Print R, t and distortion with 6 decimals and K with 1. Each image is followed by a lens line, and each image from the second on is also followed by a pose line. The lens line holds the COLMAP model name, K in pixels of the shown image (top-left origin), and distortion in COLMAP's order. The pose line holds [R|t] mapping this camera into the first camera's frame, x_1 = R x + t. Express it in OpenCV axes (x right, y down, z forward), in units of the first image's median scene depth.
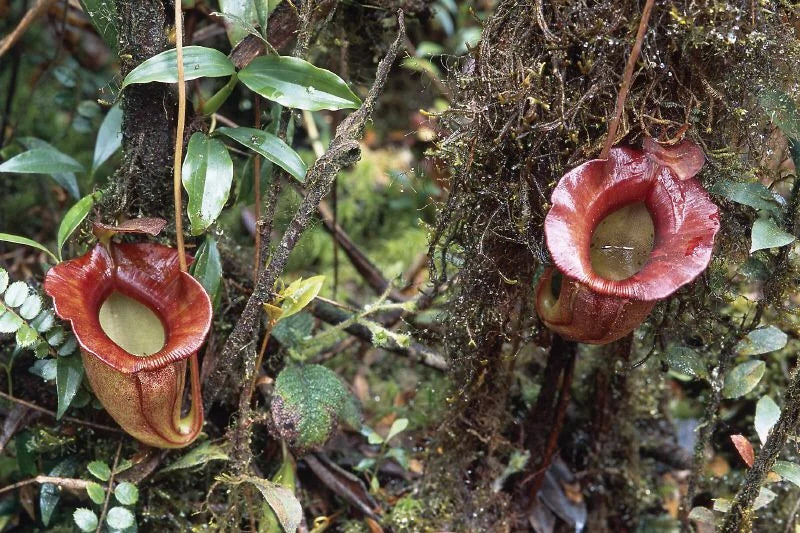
lens RADIAL K [[3438.9, 0, 399.7], [0, 3438.9, 262.7], [0, 0, 1]] dist [0.543624, 0.000000]
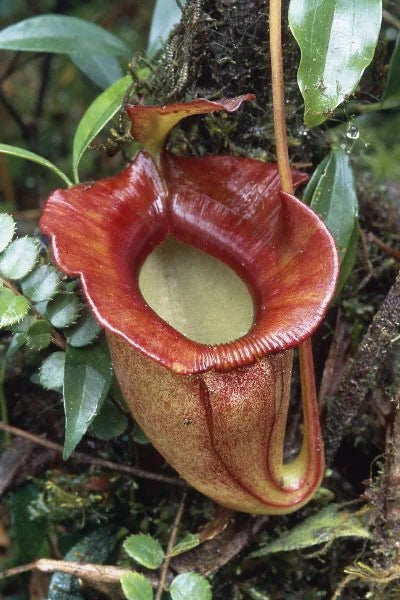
lens RADIAL K [[2579.2, 0, 197.2], [0, 2579.2, 300.4], [0, 0, 1]] dist [0.543624, 0.000000]
pose [[0.993502, 0.000226, -0.113811, -0.029161], [-0.004737, 0.999214, -0.039367, 0.035406], [0.113712, 0.039650, 0.992722, 0.573718]]
